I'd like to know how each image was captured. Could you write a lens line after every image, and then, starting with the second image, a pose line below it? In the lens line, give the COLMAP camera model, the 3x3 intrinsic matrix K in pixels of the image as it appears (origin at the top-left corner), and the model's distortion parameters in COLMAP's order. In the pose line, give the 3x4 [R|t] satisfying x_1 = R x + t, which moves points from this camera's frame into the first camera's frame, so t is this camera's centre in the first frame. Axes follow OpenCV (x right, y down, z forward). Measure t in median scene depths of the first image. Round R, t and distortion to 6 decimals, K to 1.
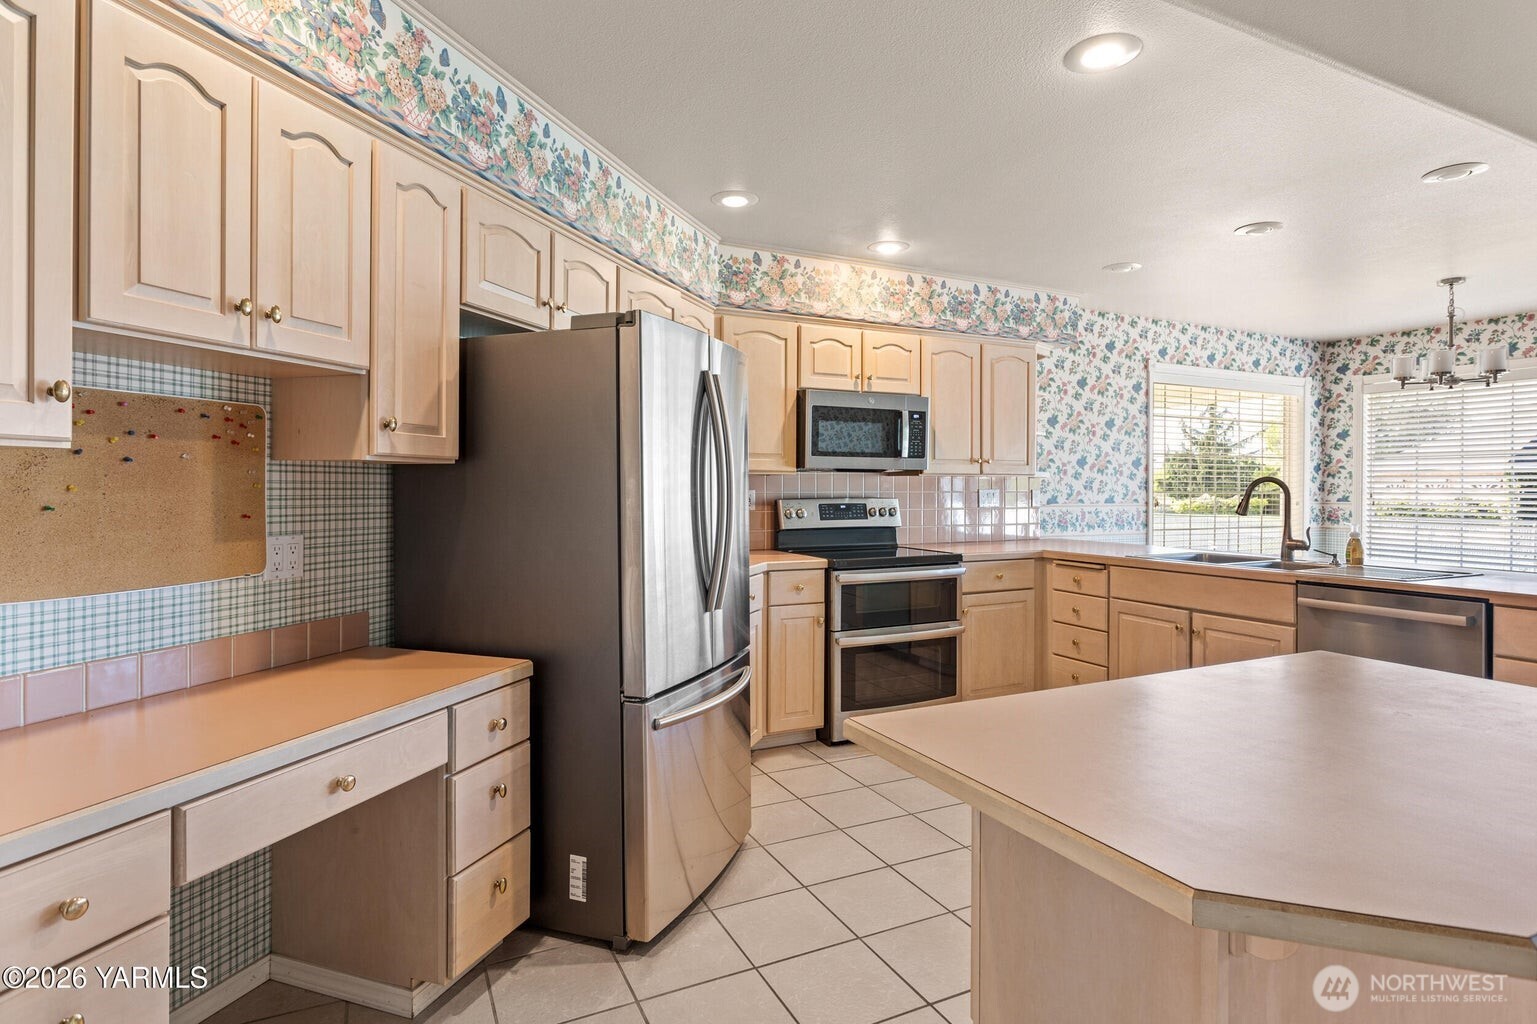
lens RADIAL K [[798.2, 0, 777.0], [0, 798.2, 489.2], [0, 0, 1]] dist [-0.003278, 0.001714]
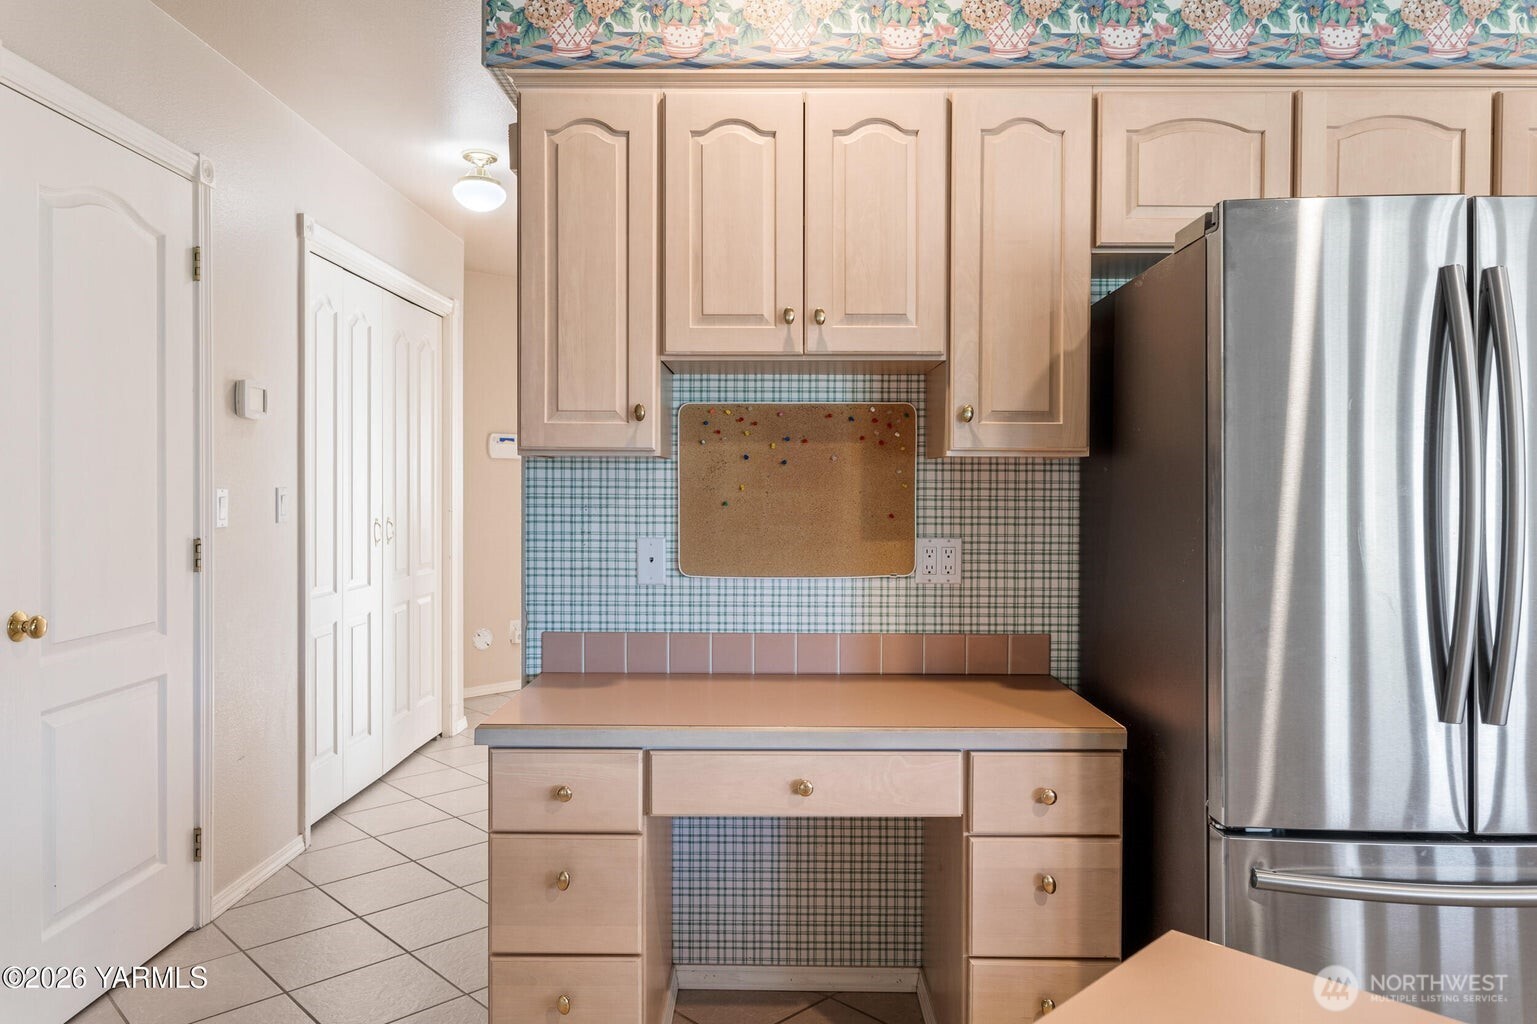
lens RADIAL K [[1046.0, 0, 771.0], [0, 1046.0, 498.0], [0, 0, 1]] dist [0.000630, 0.000494]
pose [[0.315194, 0.007826, -0.948995, 0.274536], [-0.003711, 0.999969, 0.007014, 0.001497], [0.949020, 0.001311, 0.315213, 0.230549]]
